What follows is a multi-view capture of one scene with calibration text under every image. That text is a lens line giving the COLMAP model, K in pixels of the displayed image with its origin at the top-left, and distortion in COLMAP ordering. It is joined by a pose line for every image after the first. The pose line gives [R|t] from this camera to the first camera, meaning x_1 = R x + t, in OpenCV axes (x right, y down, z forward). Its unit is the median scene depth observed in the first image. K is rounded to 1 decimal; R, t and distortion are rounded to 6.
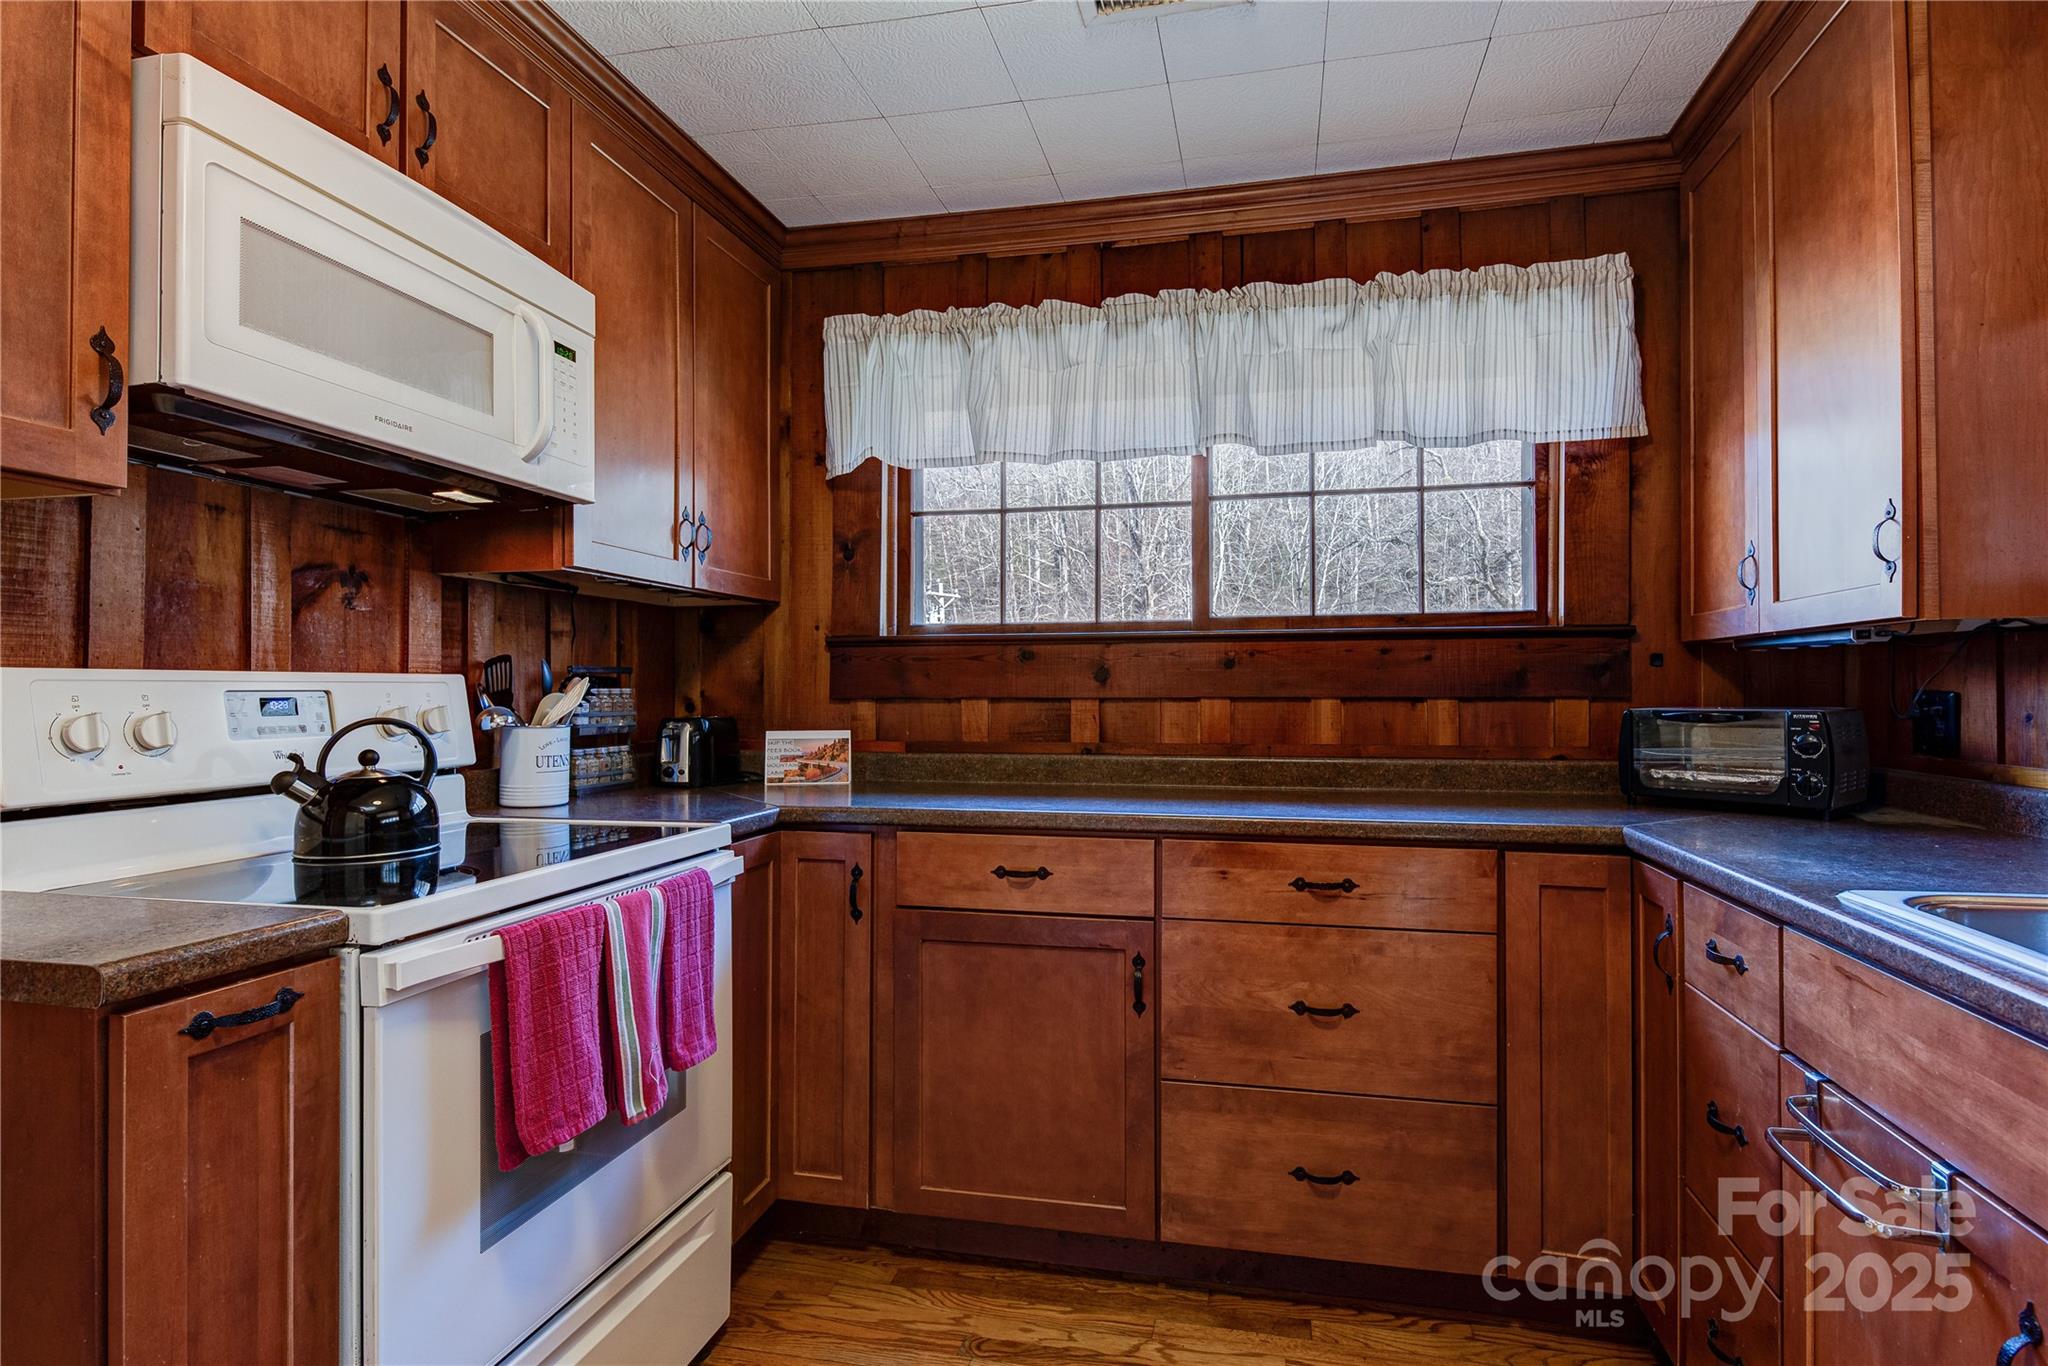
lens RADIAL K [[998.4, 0, 1040.7], [0, 998.4, 687.3], [0, 0, 1]] dist [0.008504, -0.005848]
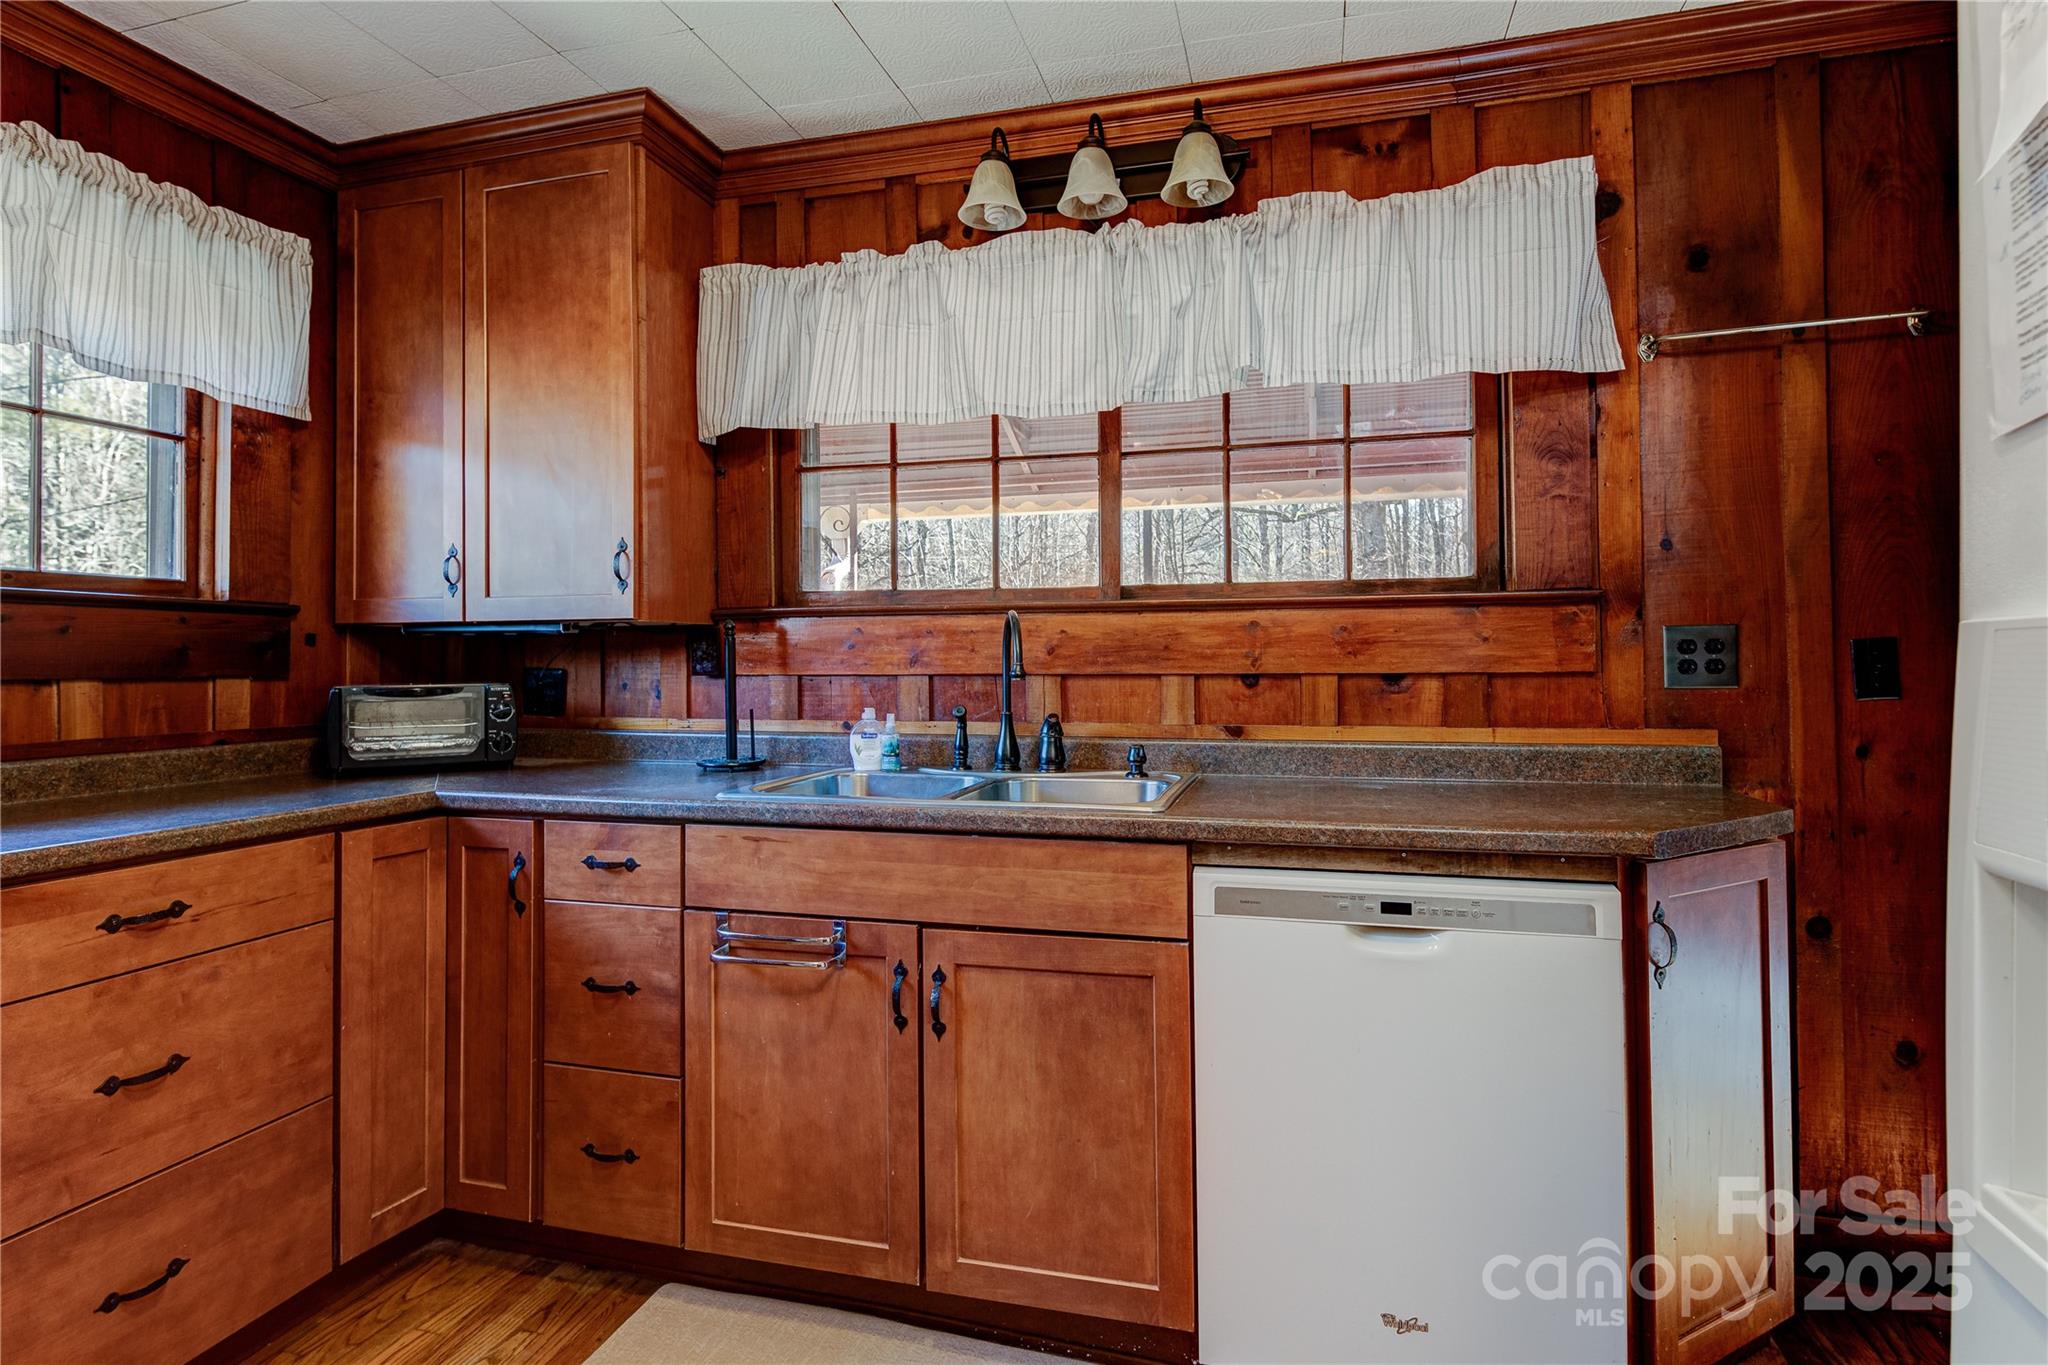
lens RADIAL K [[998.4, 0, 1036.5], [0, 998.4, 648.0], [0, 0, 1]] dist [0.008504, -0.005848]
pose [[0.056330, 0.016618, 0.998274, -0.463918], [0.001486, 0.999859, -0.016728, -0.000488], [-0.998411, 0.002426, 0.056297, 0.245612]]
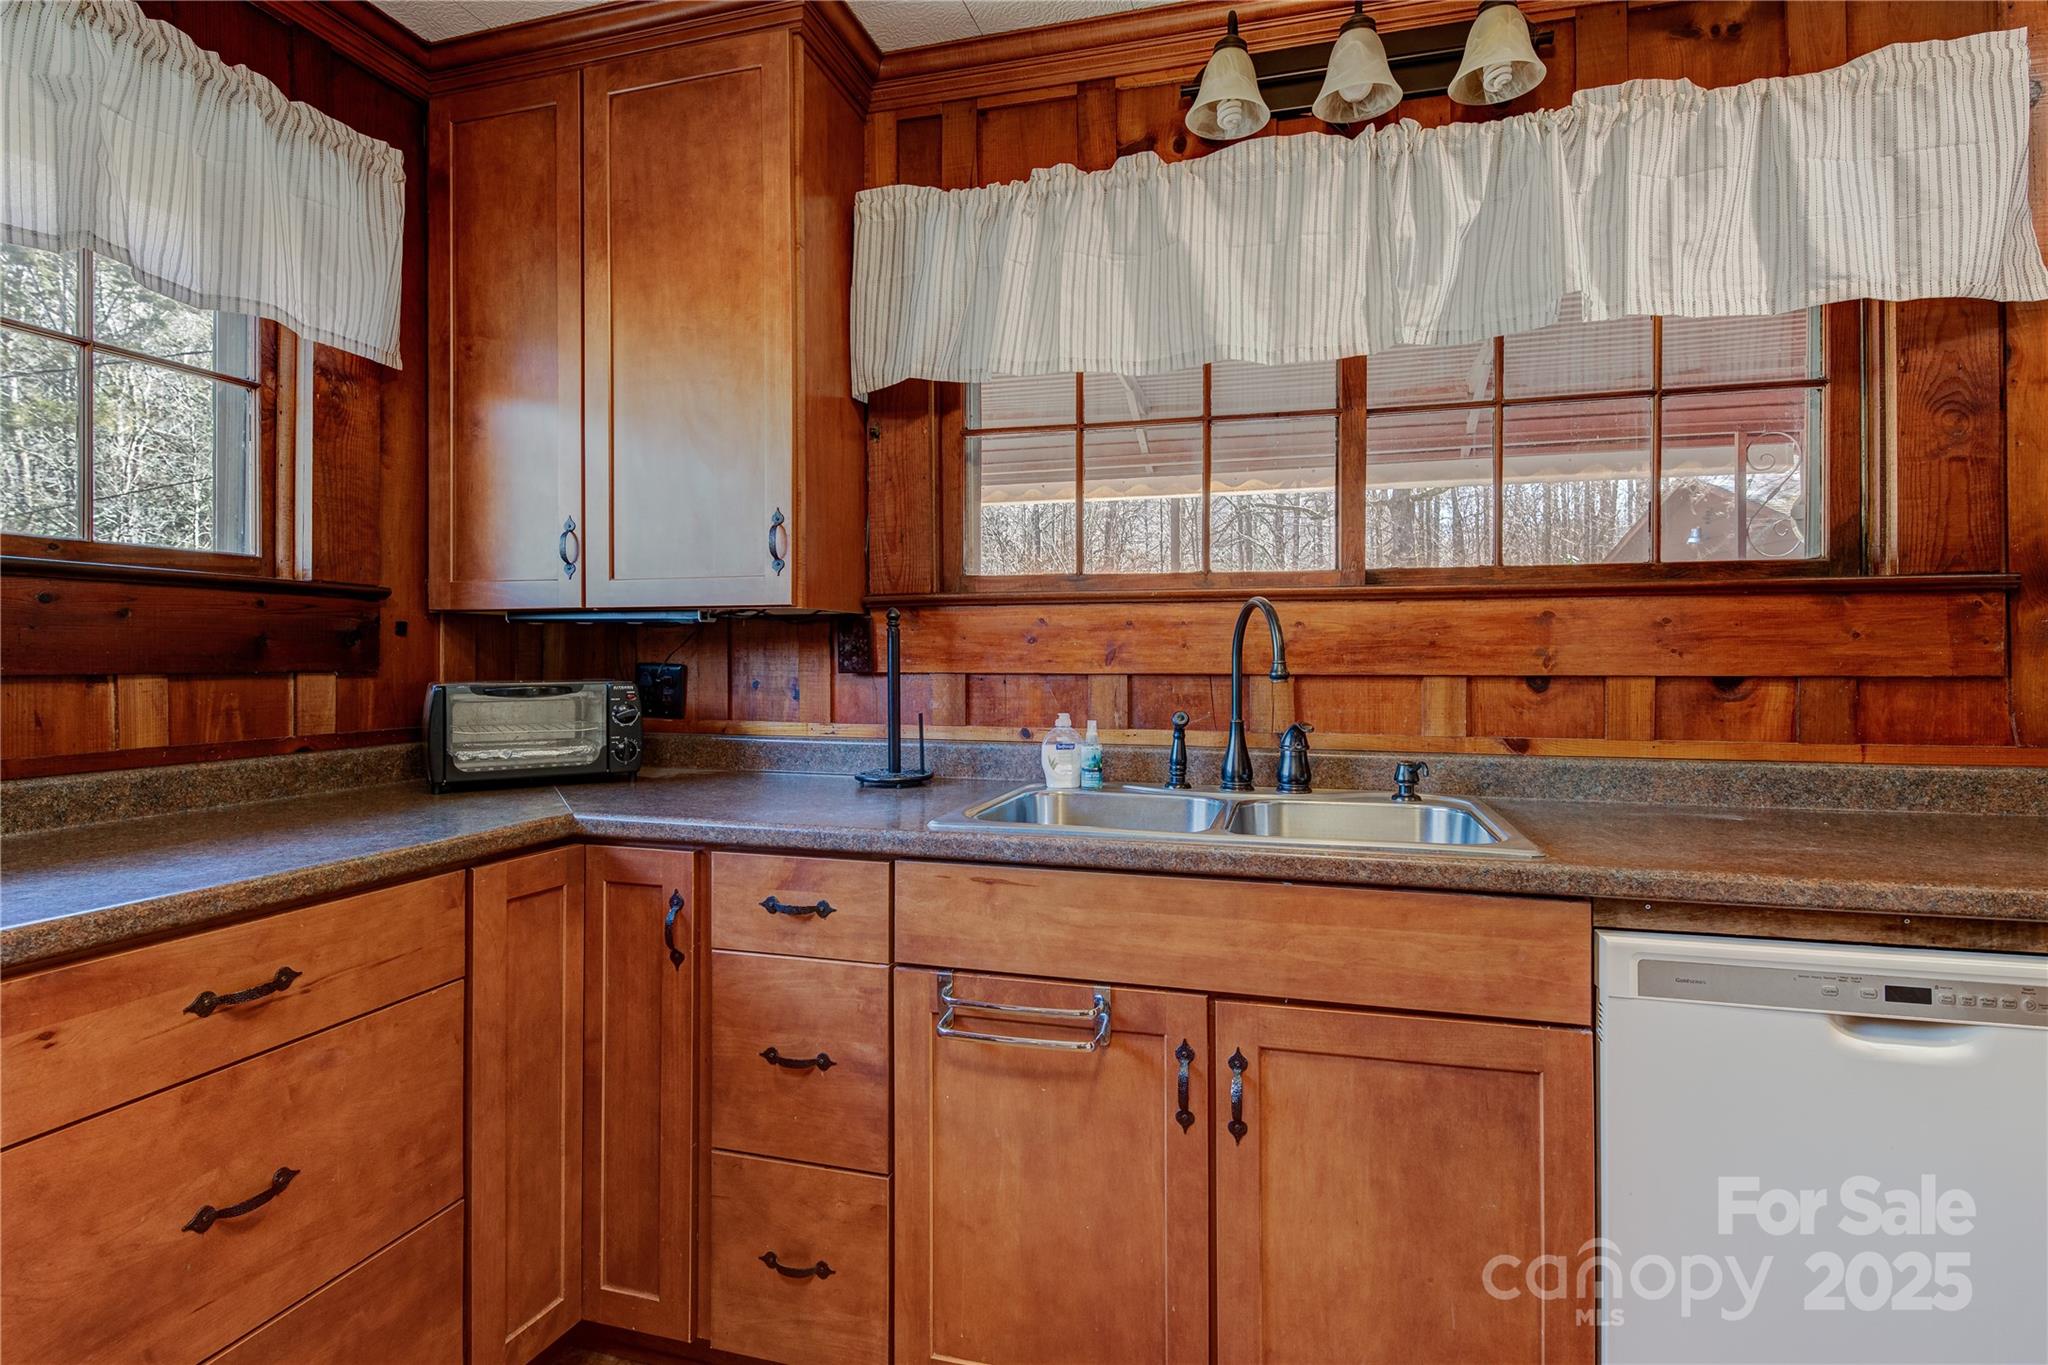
lens RADIAL K [[998.4, 0, 1040.3], [0, 998.4, 657.9], [0, 0, 1]] dist [0.008504, -0.005848]
pose [[0.067595, 0.003634, 0.997706, -0.277829], [-0.004553, 0.999984, -0.003334, -0.001343], [-0.997702, -0.004317, 0.067611, 0.477001]]
